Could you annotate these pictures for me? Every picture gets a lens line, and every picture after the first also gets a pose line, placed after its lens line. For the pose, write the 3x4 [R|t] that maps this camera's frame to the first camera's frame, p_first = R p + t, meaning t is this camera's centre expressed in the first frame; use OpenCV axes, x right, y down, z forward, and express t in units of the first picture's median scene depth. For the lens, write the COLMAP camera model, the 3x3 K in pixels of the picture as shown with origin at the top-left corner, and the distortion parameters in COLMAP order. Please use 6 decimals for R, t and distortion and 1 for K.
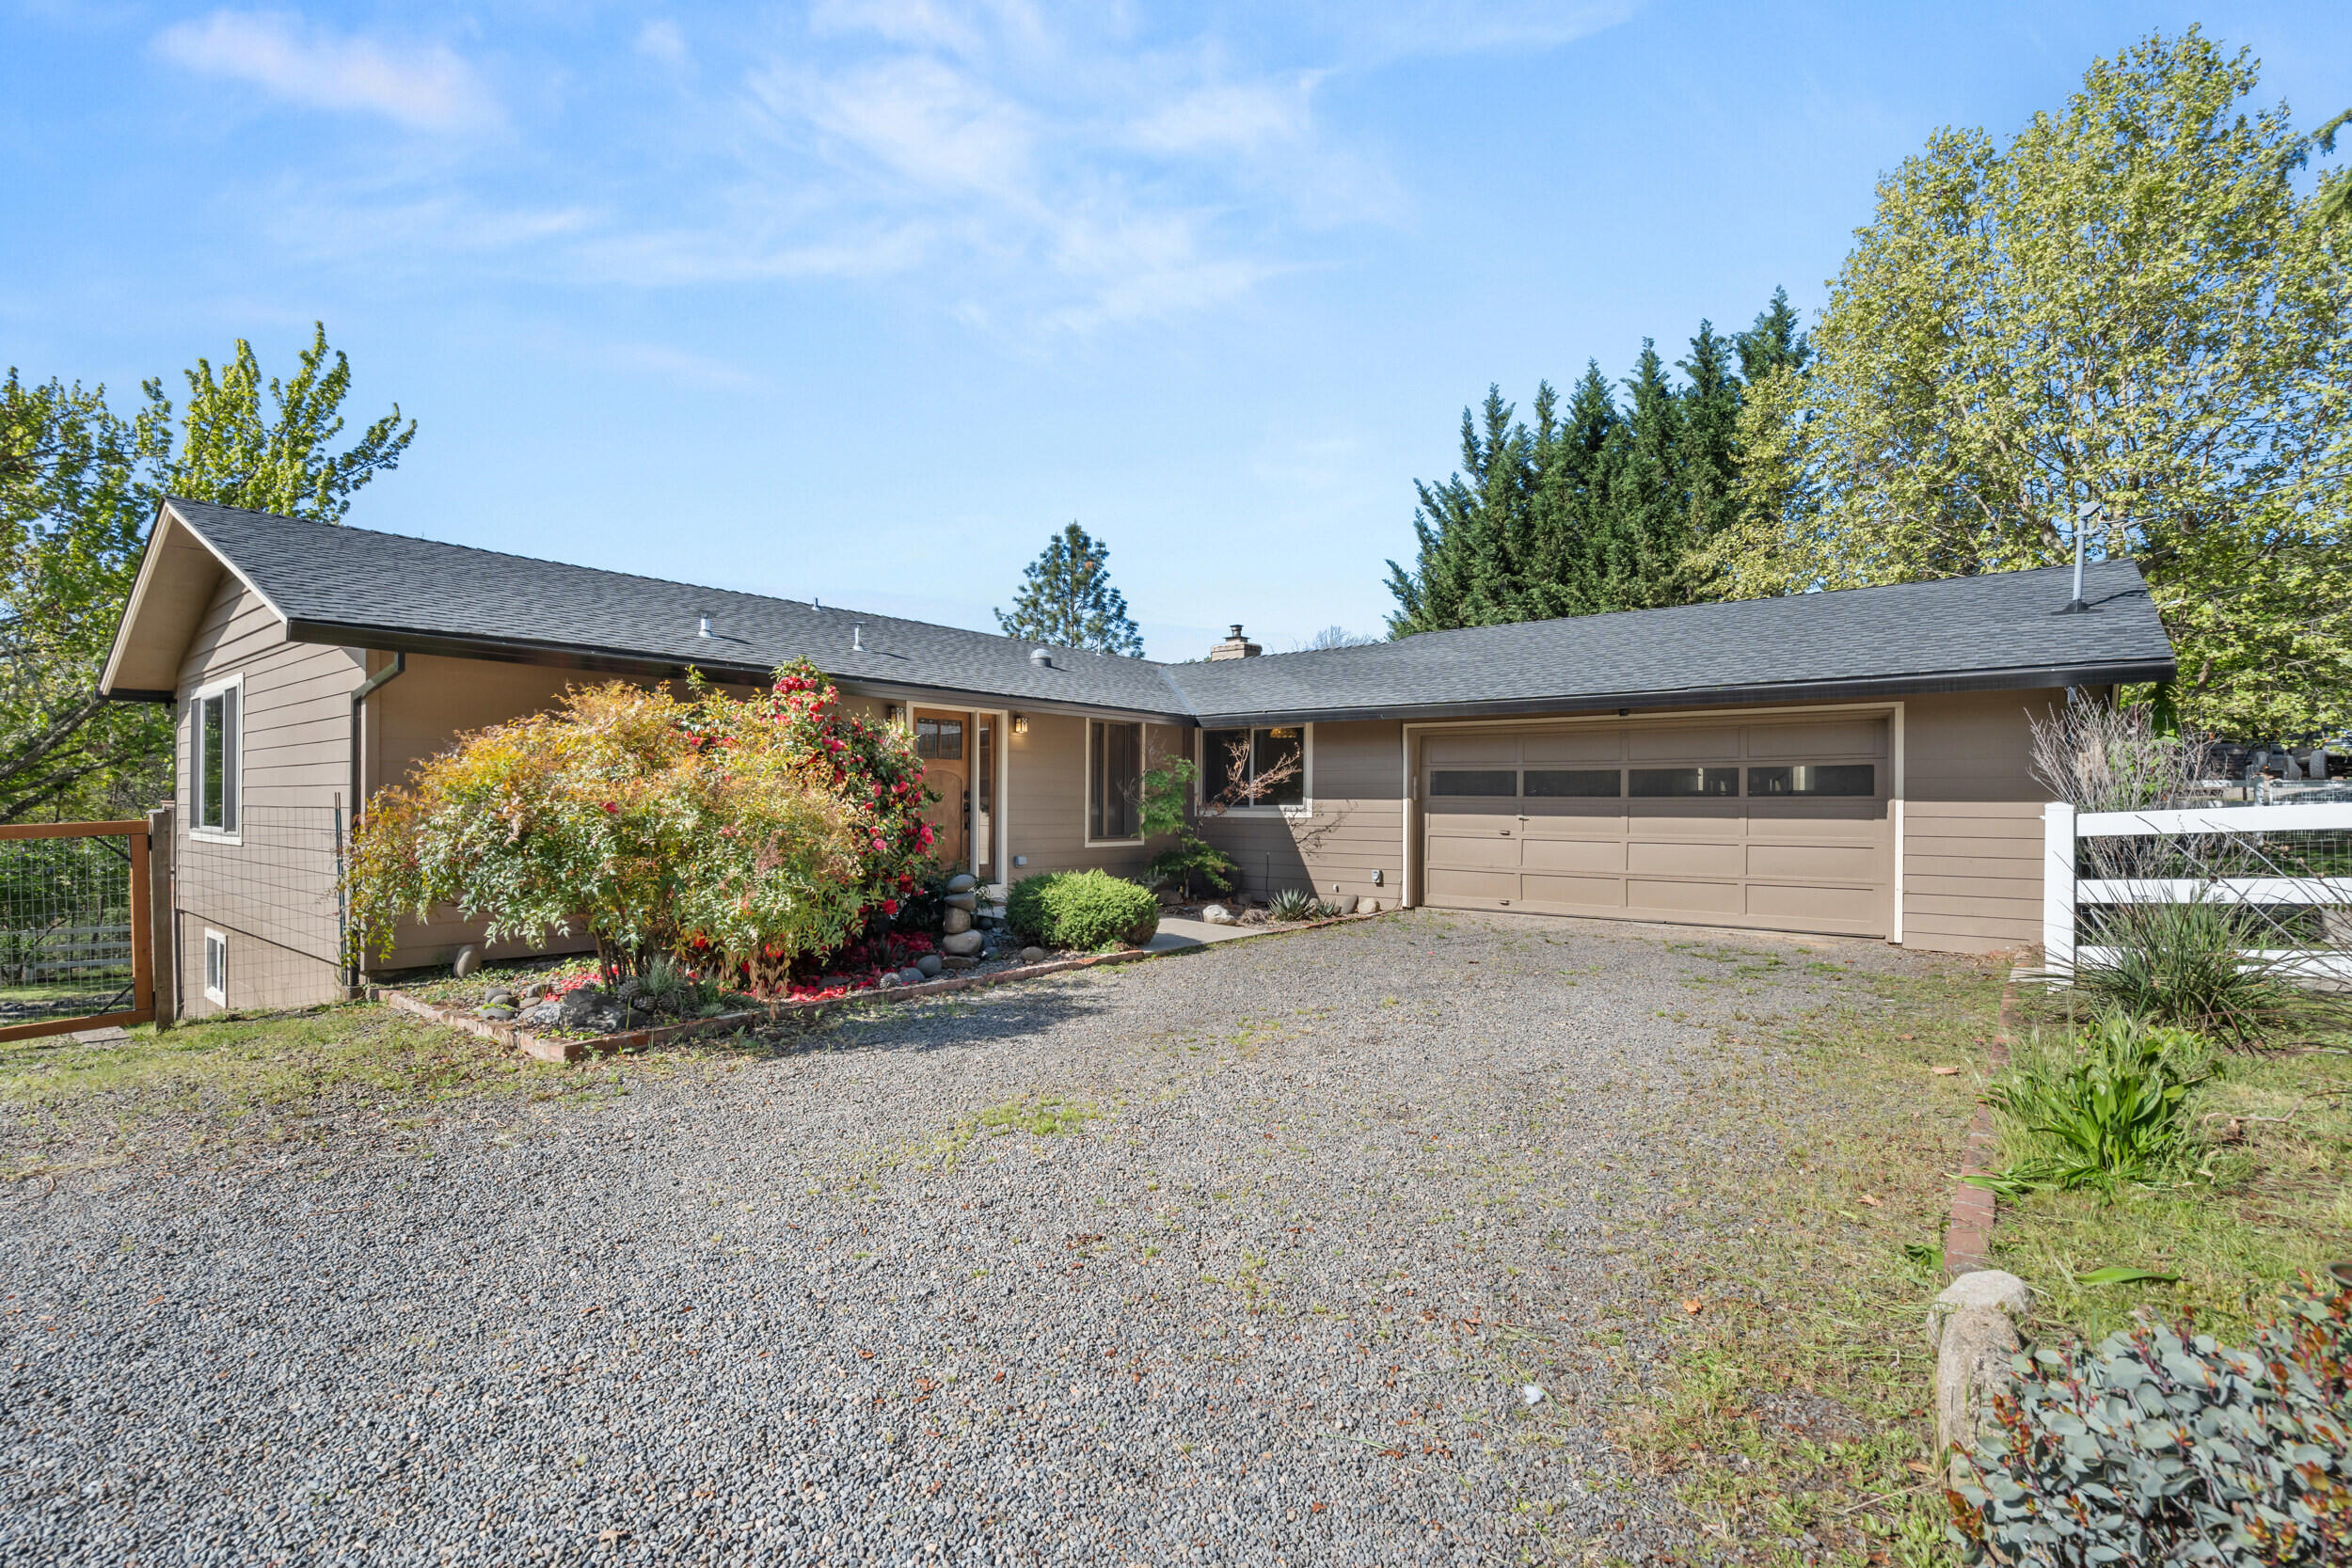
lens RADIAL K [[1073.9, 0, 1174.6], [0, 1073.9, 783.4], [0, 0, 1]] dist [-0.007626, 0.000687]
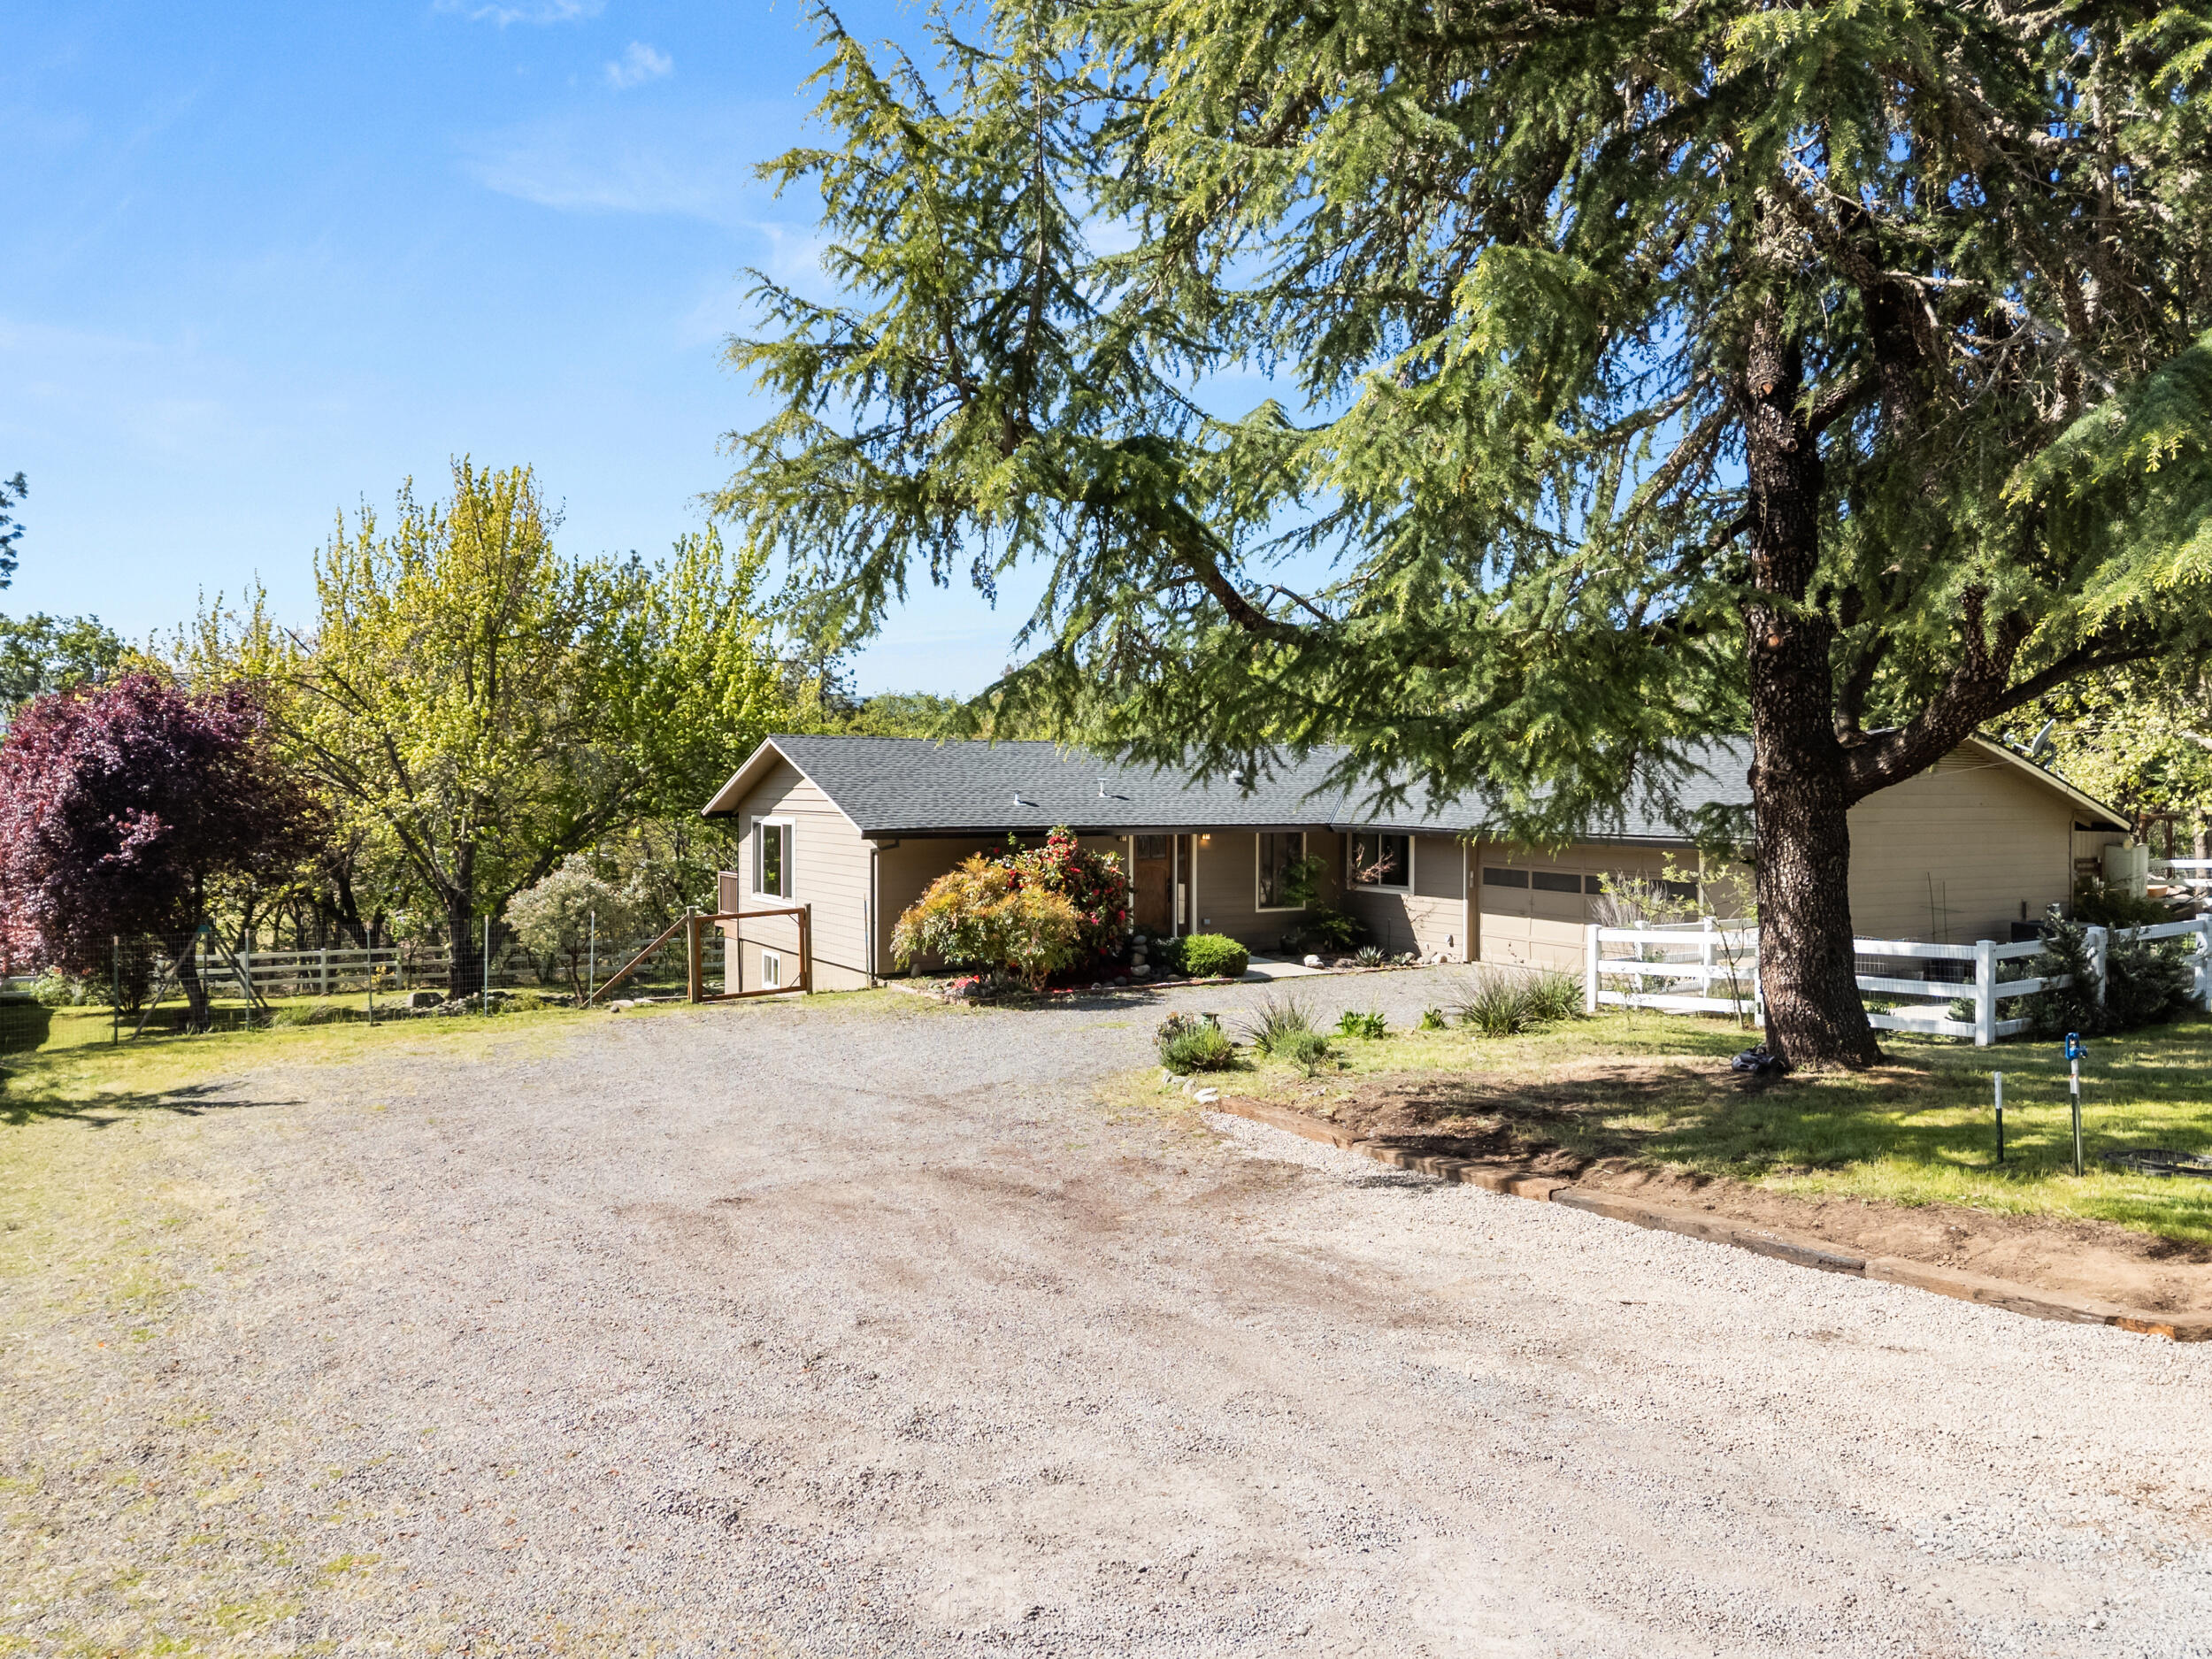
lens RADIAL K [[1586.4, 0, 1113.6], [0, 1586.4, 824.6], [0, 0, 1]] dist [0.052187, -0.058789]
pose [[0.935185, 0.006009, -0.354110, 0.796831], [0.010166, 0.998989, 0.043802, -0.249532], [0.354015, -0.044562, 0.934178, -1.737767]]
